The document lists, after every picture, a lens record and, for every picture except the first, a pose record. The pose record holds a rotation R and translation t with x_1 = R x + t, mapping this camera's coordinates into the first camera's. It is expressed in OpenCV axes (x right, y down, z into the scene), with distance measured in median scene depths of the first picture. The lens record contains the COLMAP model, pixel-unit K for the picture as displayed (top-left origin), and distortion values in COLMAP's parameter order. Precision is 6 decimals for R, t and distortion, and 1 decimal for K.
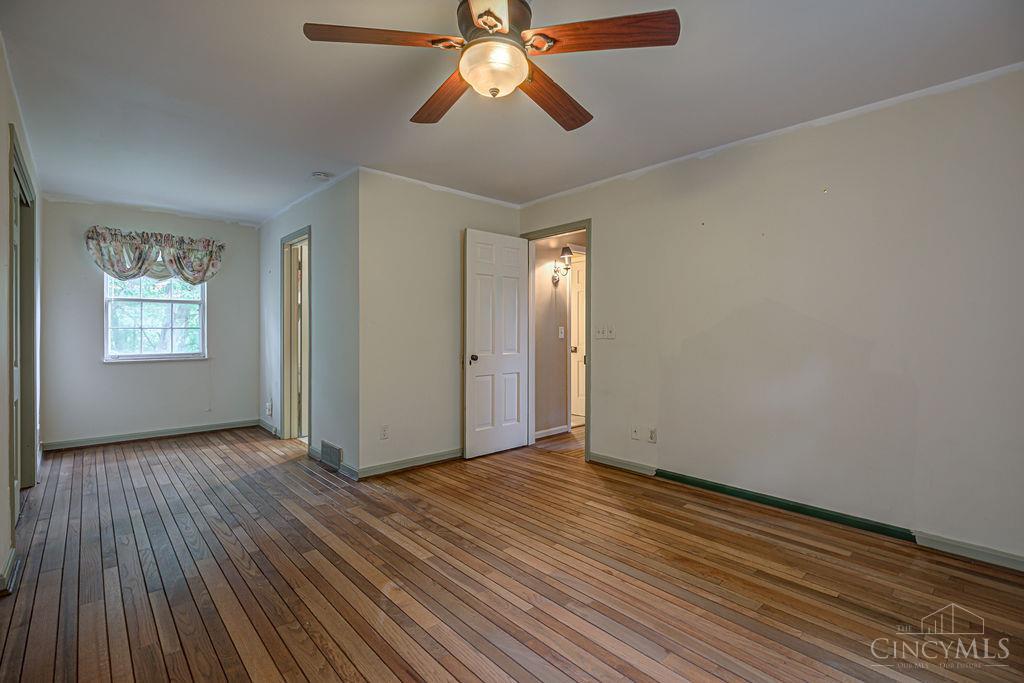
lens RADIAL K [[476.4, 0, 511.0], [0, 476.4, 328.3], [0, 0, 1]] dist [0.001355, 0.000225]
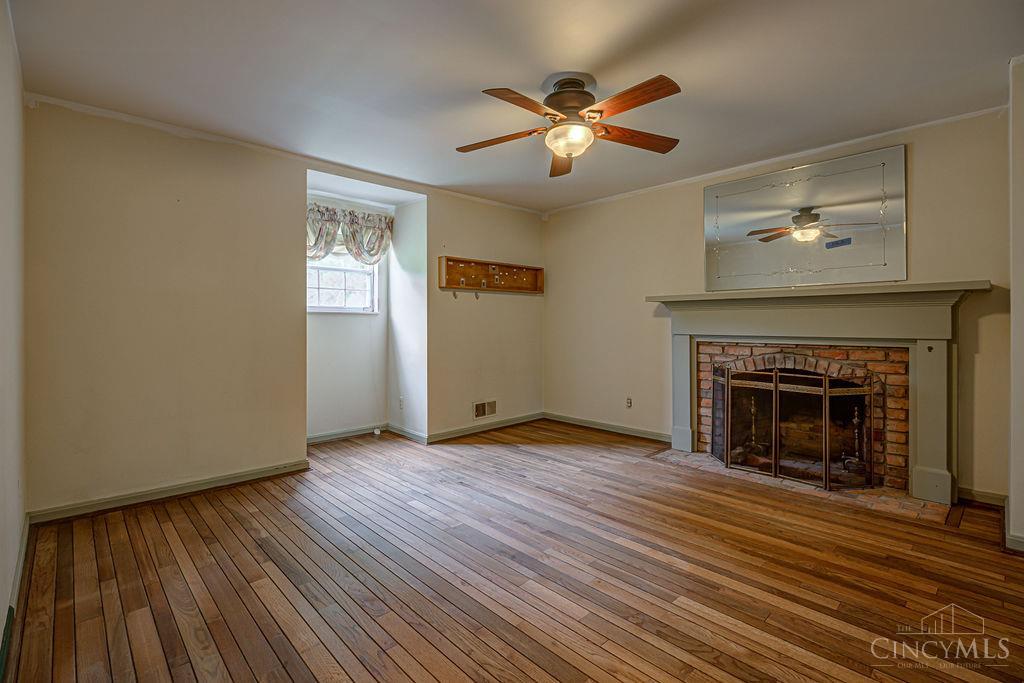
lens RADIAL K [[470.4, 0, 510.3], [0, 470.4, 338.2], [0, 0, 1]] dist [-0.001374, -0.000025]
pose [[-0.999826, 0.001452, -0.018623, 0.086179], [0.000847, 0.999472, 0.032469, 0.007391], [0.018660, 0.032447, -0.999299, 1.230415]]
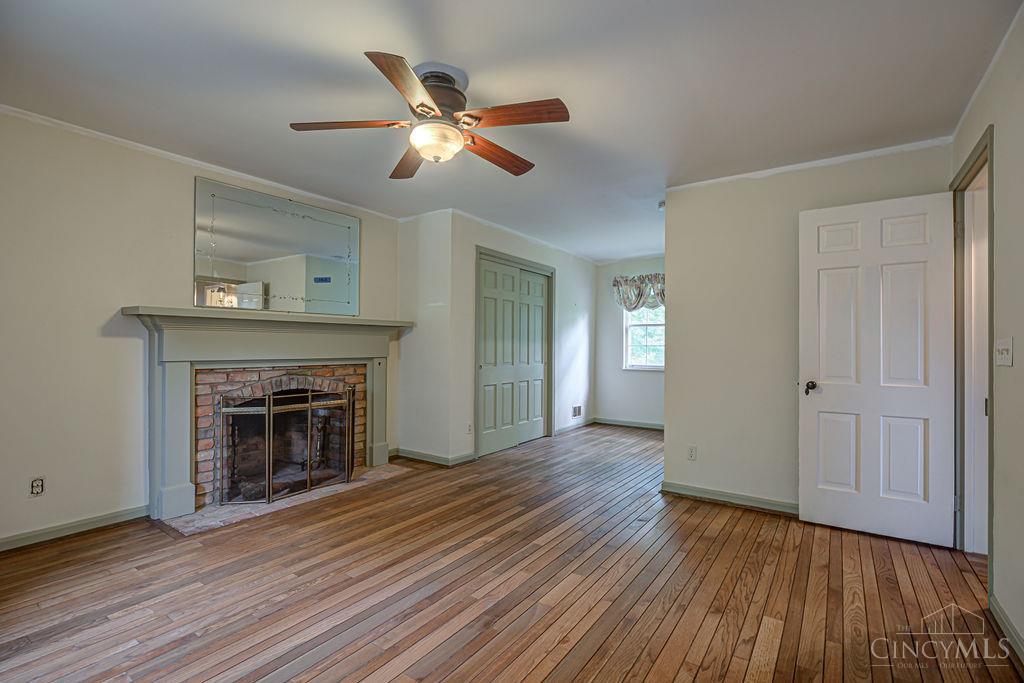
lens RADIAL K [[470.4, 0, 510.3], [0, 470.4, 338.2], [0, 0, 1]] dist [-0.001374, -0.000025]
pose [[0.216602, -0.015819, -0.976132, 0.636556], [-0.004992, 0.999838, -0.017311, 0.005553], [0.976247, 0.008622, 0.216488, 0.475666]]
